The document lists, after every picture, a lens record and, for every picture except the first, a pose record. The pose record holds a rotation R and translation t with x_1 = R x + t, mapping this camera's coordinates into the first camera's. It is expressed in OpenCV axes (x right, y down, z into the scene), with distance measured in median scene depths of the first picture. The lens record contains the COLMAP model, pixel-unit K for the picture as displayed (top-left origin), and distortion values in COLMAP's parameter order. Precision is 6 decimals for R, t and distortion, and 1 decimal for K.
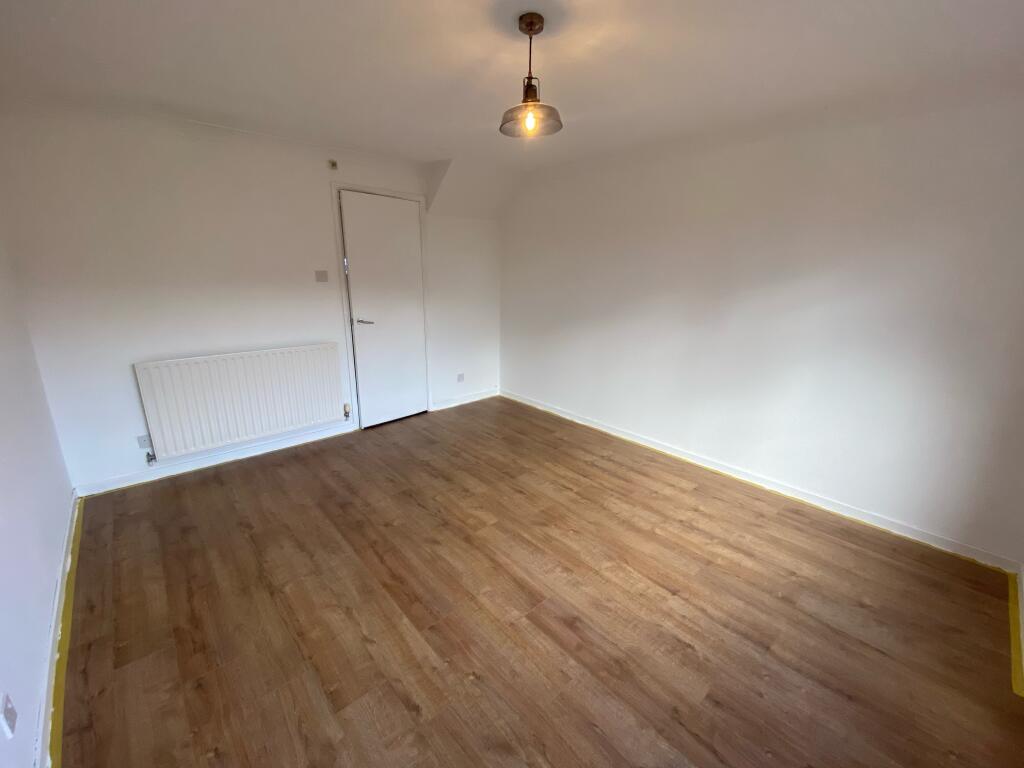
lens RADIAL K [[406.1, 0, 510.0], [0, 406.1, 381.8], [0, 0, 1]] dist [0.038516, -0.030172]
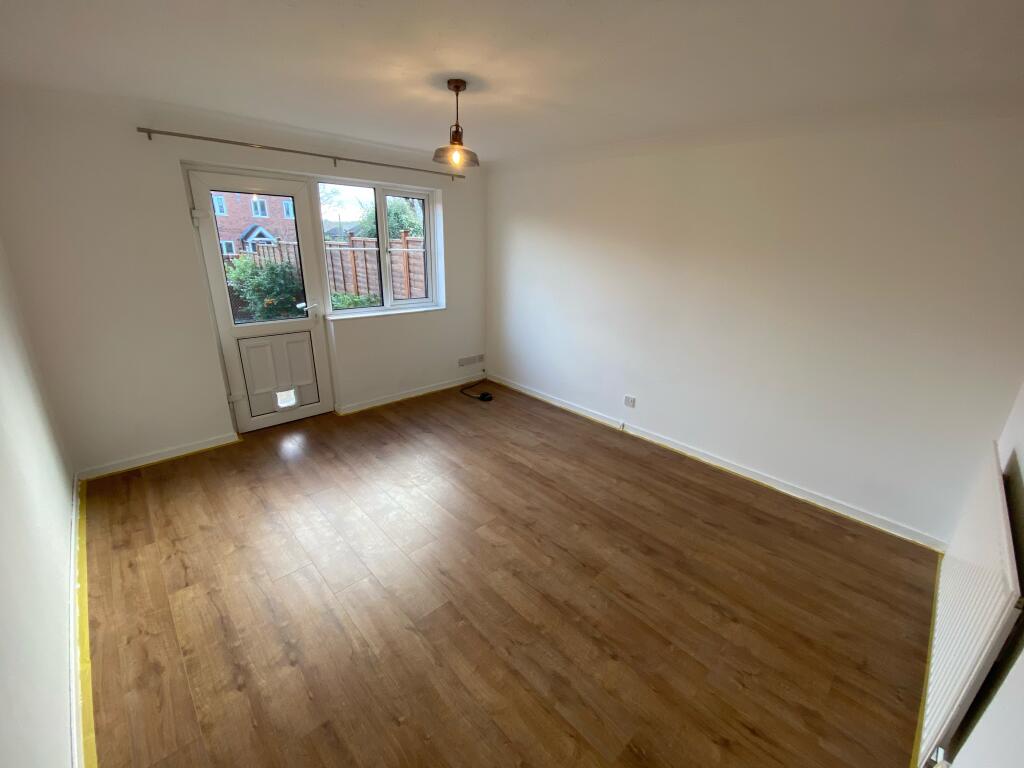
lens RADIAL K [[406.1, 0, 510.0], [0, 406.1, 381.8], [0, 0, 1]] dist [0.038516, -0.030172]
pose [[-0.998577, -0.033094, -0.041830, -0.064892], [-0.051107, 0.818093, 0.572810, -0.560293], [0.015265, 0.574133, -0.818620, 1.742110]]
